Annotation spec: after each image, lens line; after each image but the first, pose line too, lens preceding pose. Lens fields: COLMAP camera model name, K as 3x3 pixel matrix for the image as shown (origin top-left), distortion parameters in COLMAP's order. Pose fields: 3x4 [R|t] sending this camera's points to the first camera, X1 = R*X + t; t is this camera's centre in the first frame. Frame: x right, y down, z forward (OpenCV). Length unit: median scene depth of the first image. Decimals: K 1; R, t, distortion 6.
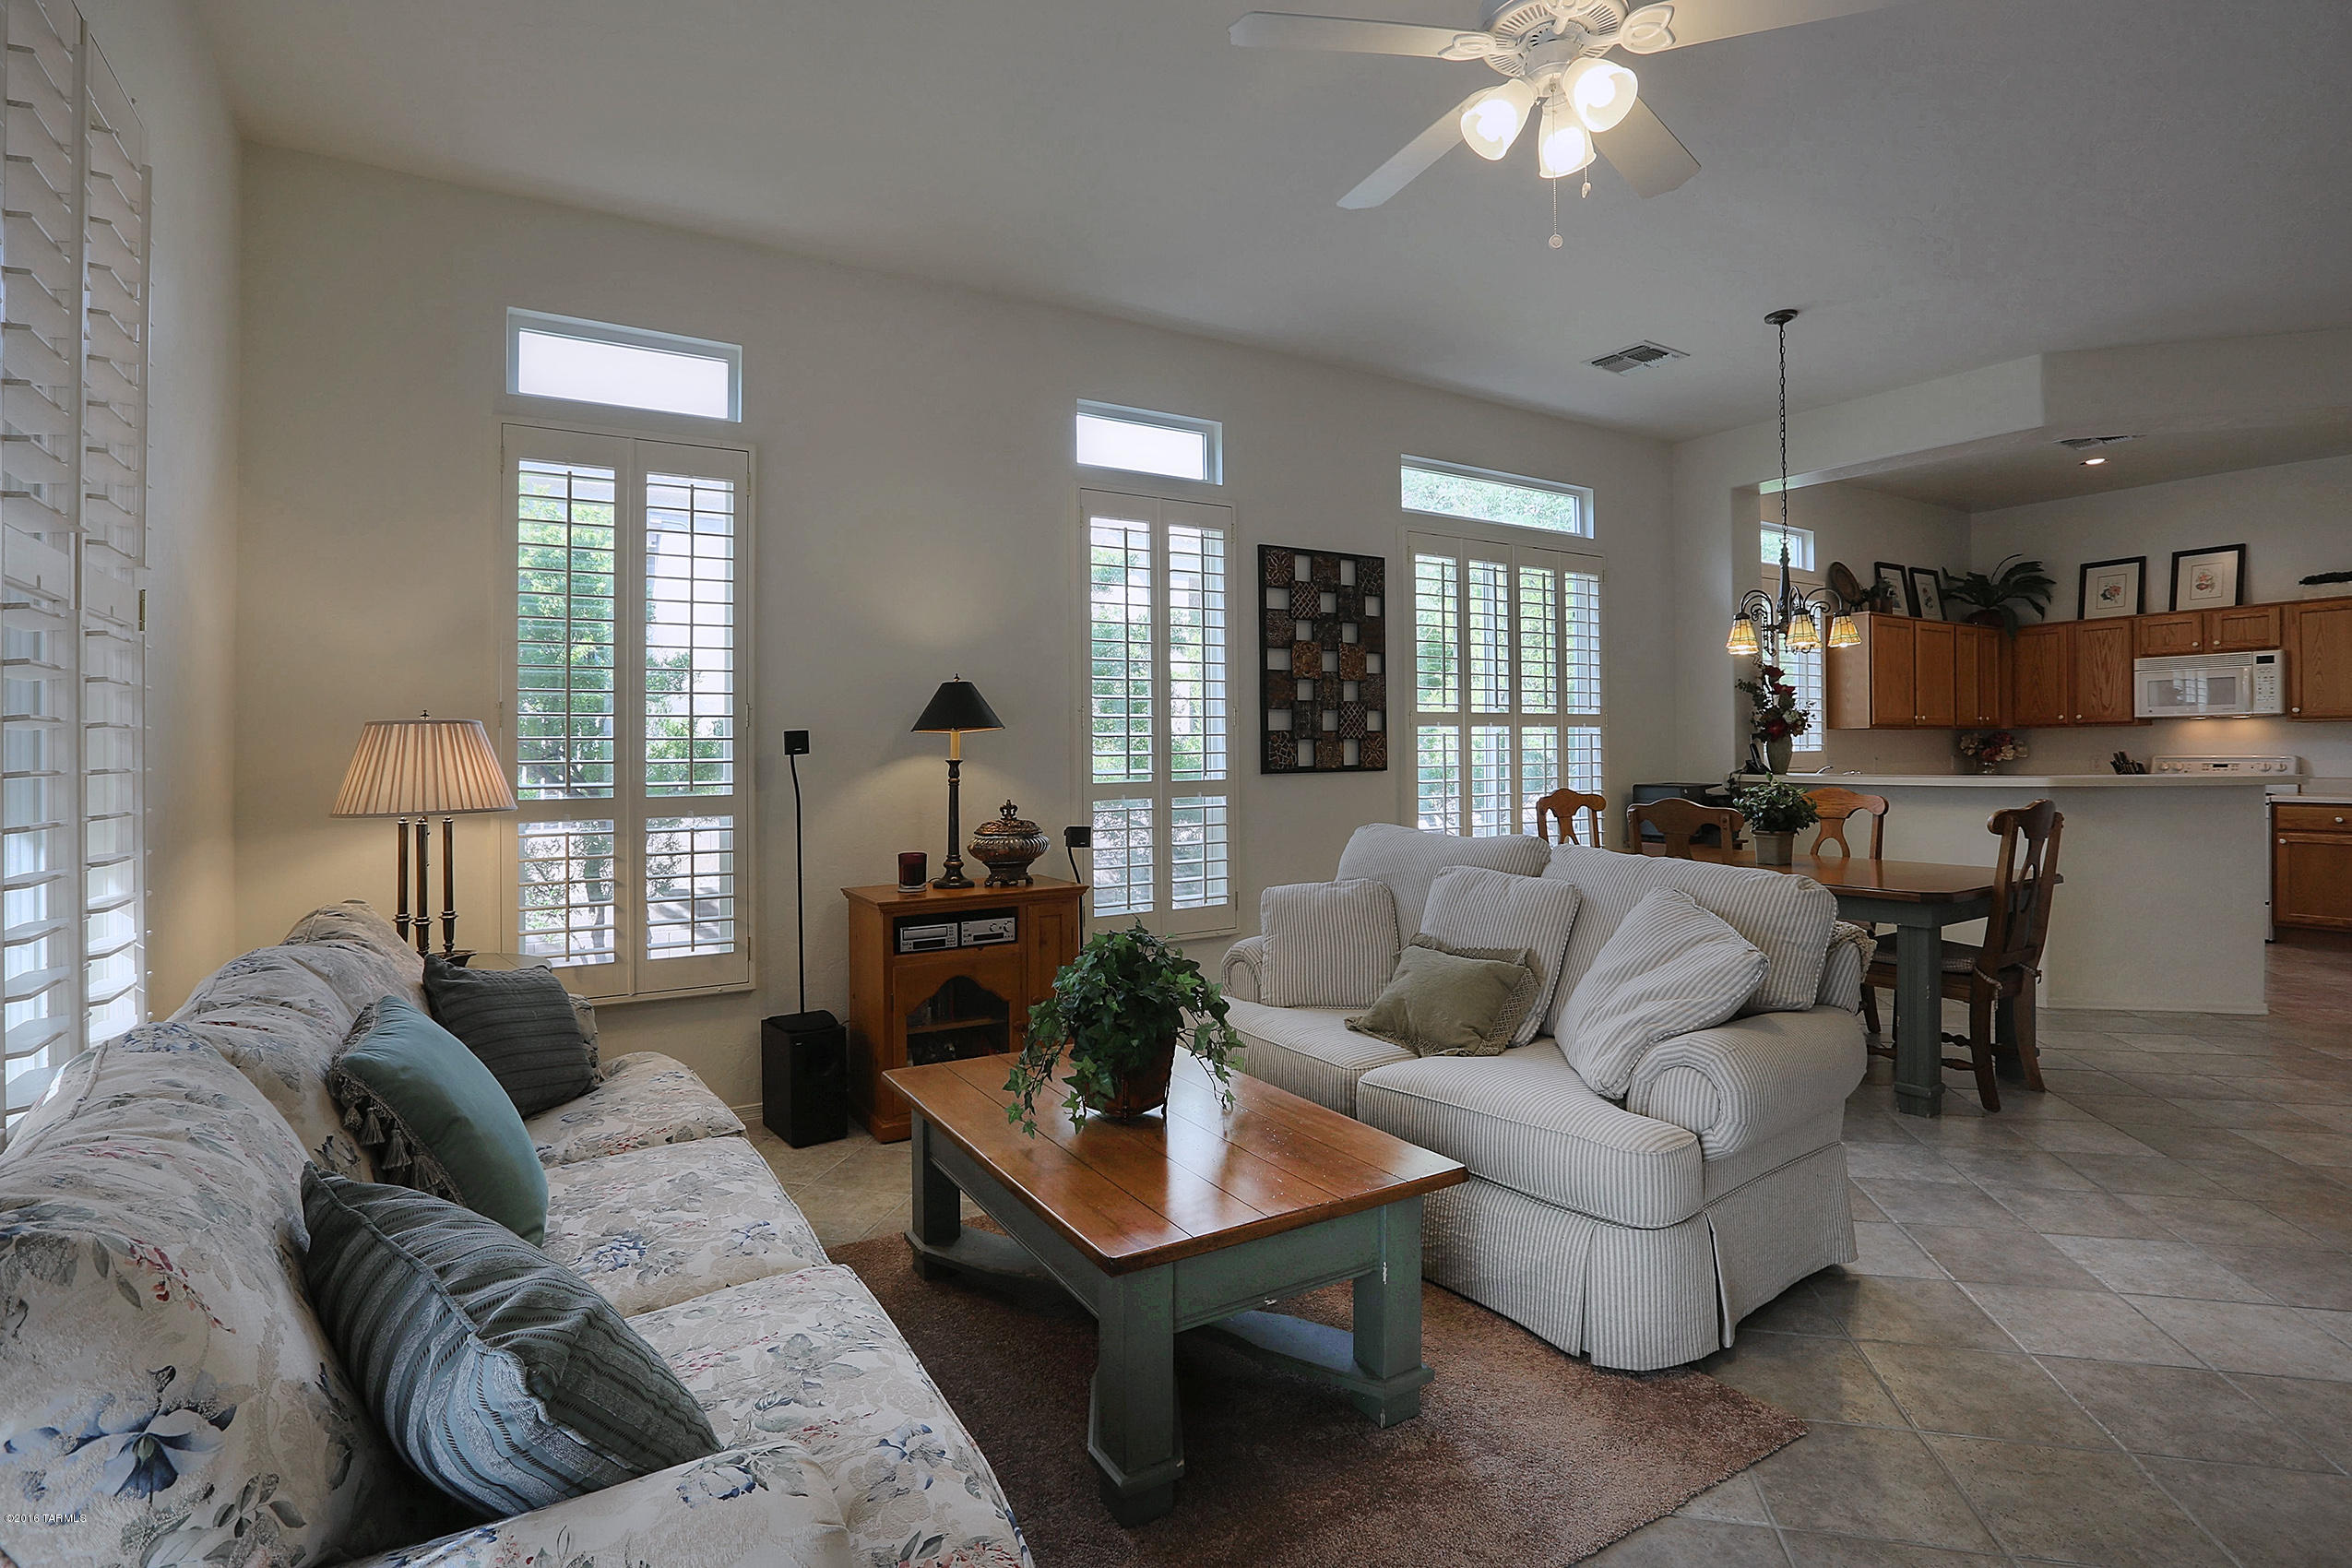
lens RADIAL K [[1003.2, 0, 1101.4], [0, 1003.2, 785.2], [0, 0, 1]] dist [-0.033148, 0.000530]
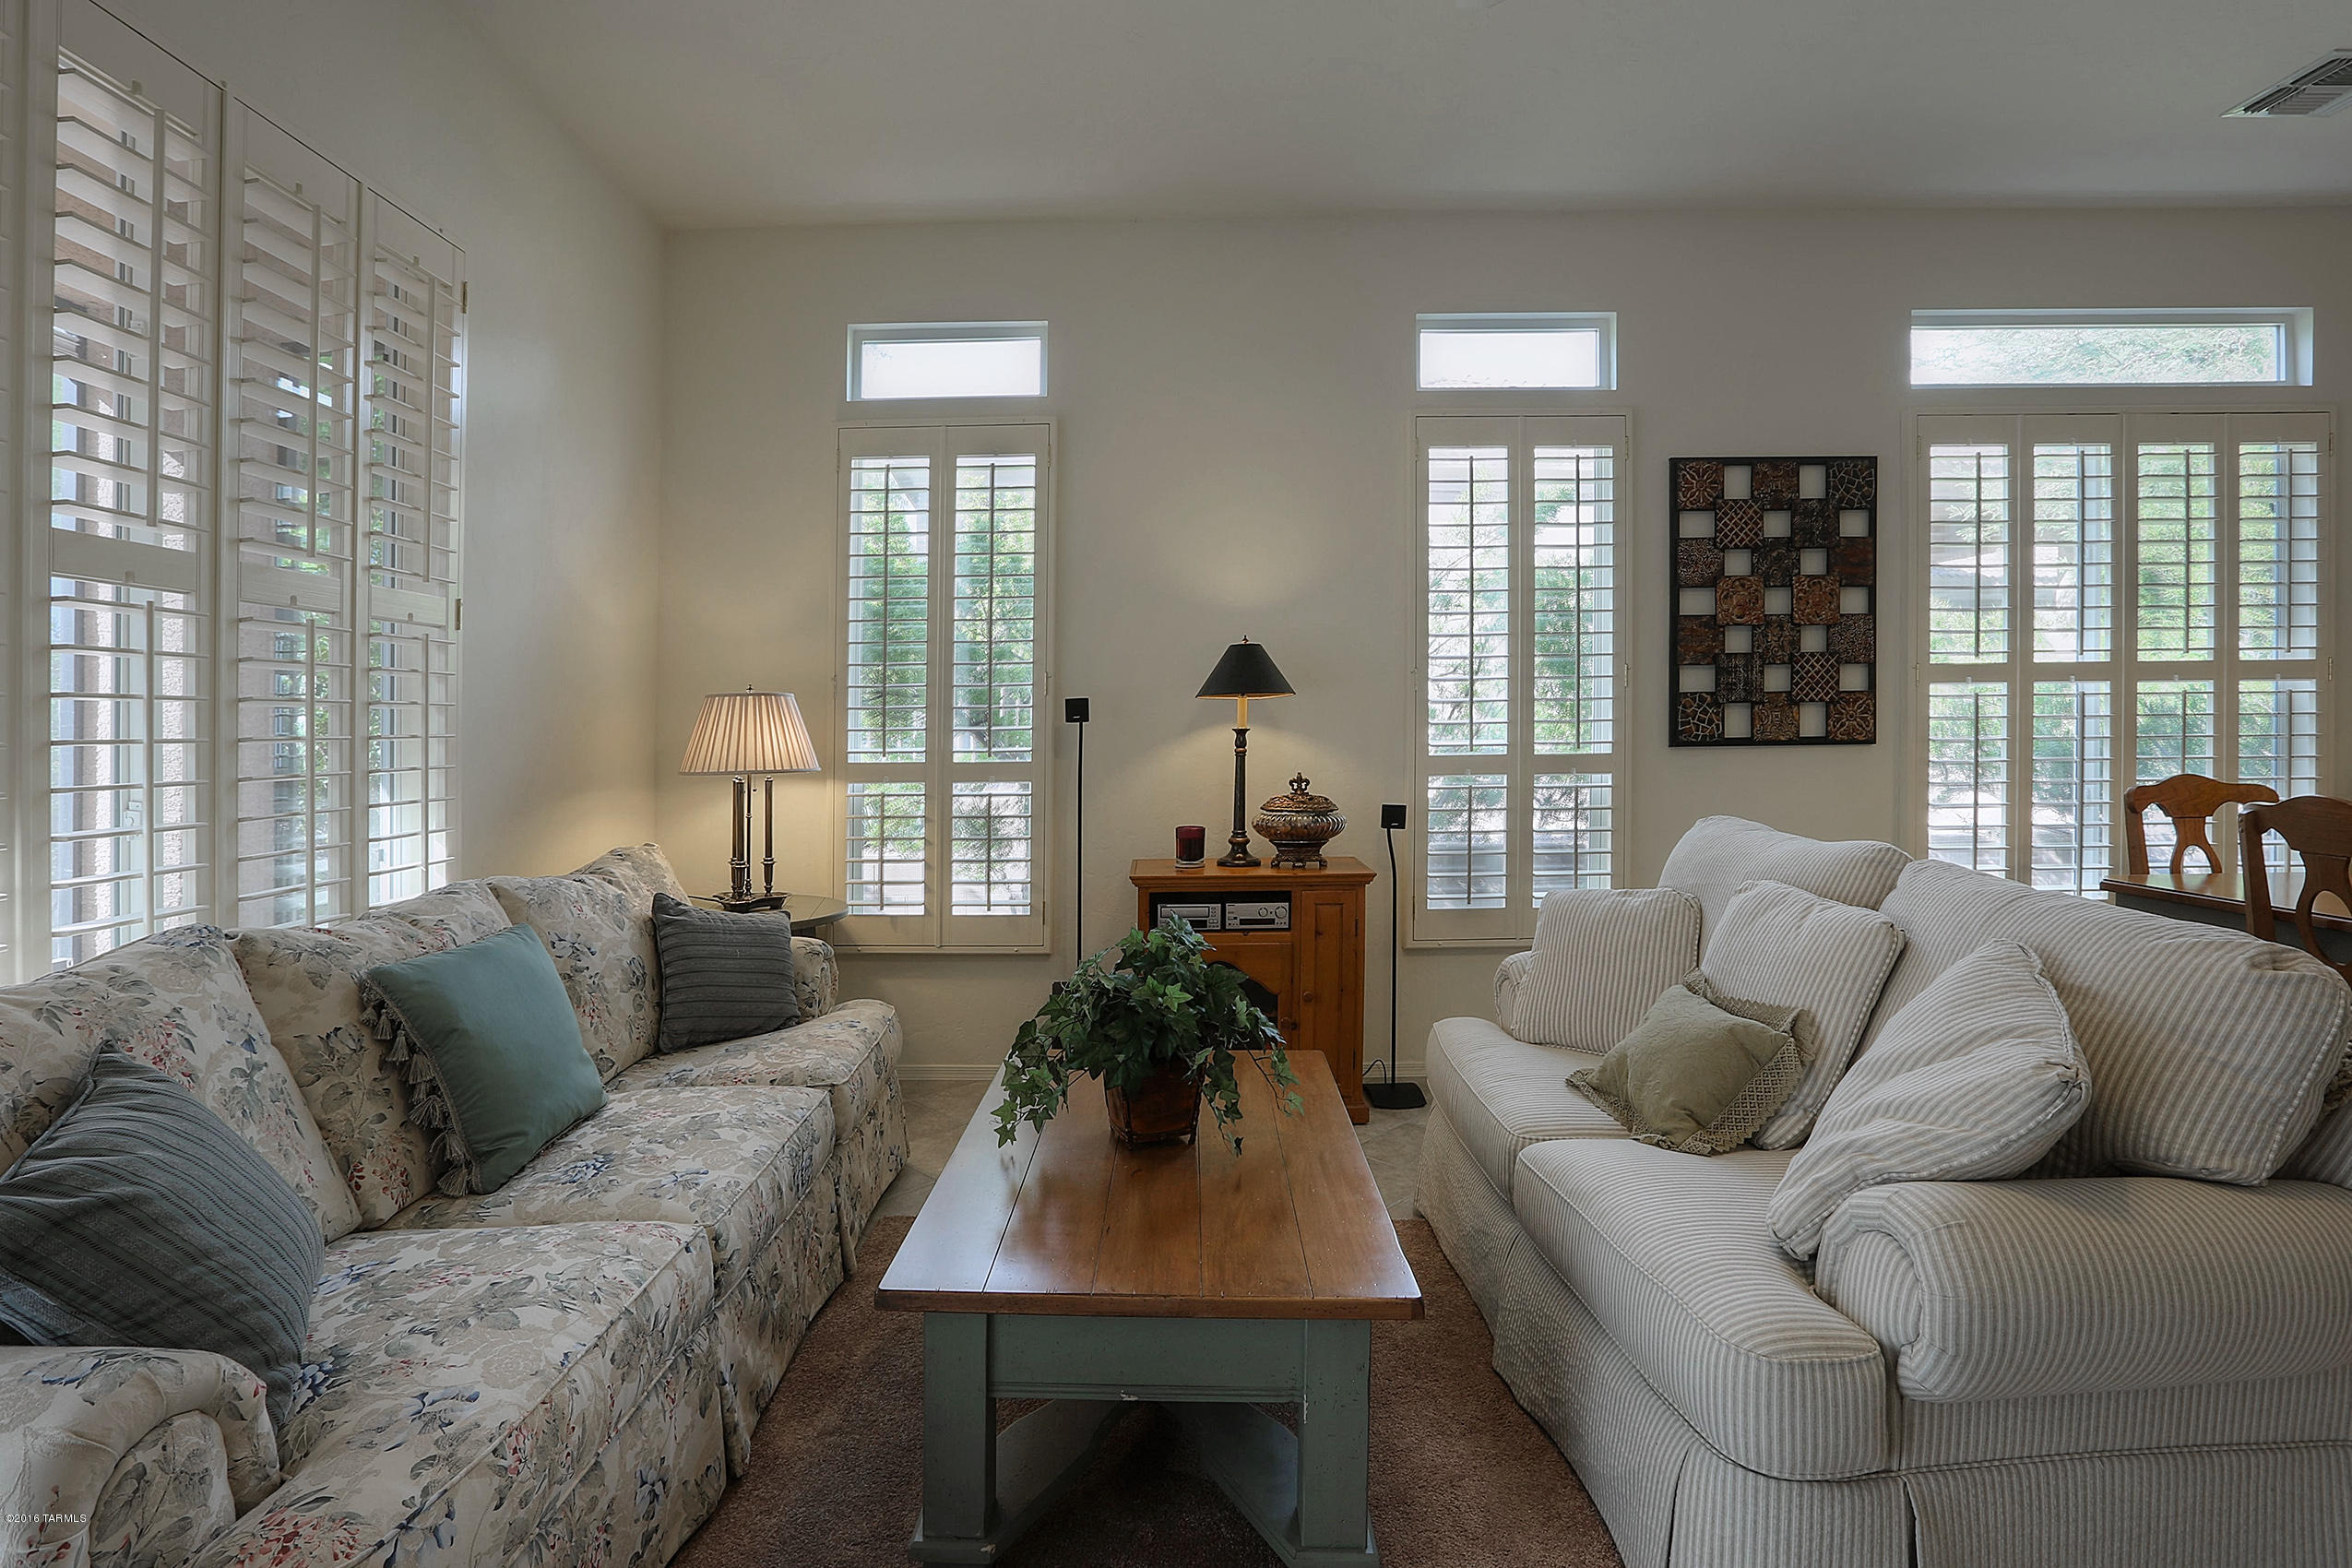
lens RADIAL K [[1043.1, 0, 1145.2], [0, 1043.1, 760.9], [0, 0, 1]] dist [-0.046474, 0.017425]
pose [[0.880256, 0.016781, -0.474203, 0.230776], [-0.013704, 0.999857, 0.009944, -0.003430], [0.474302, -0.002254, 0.880359, 0.107218]]
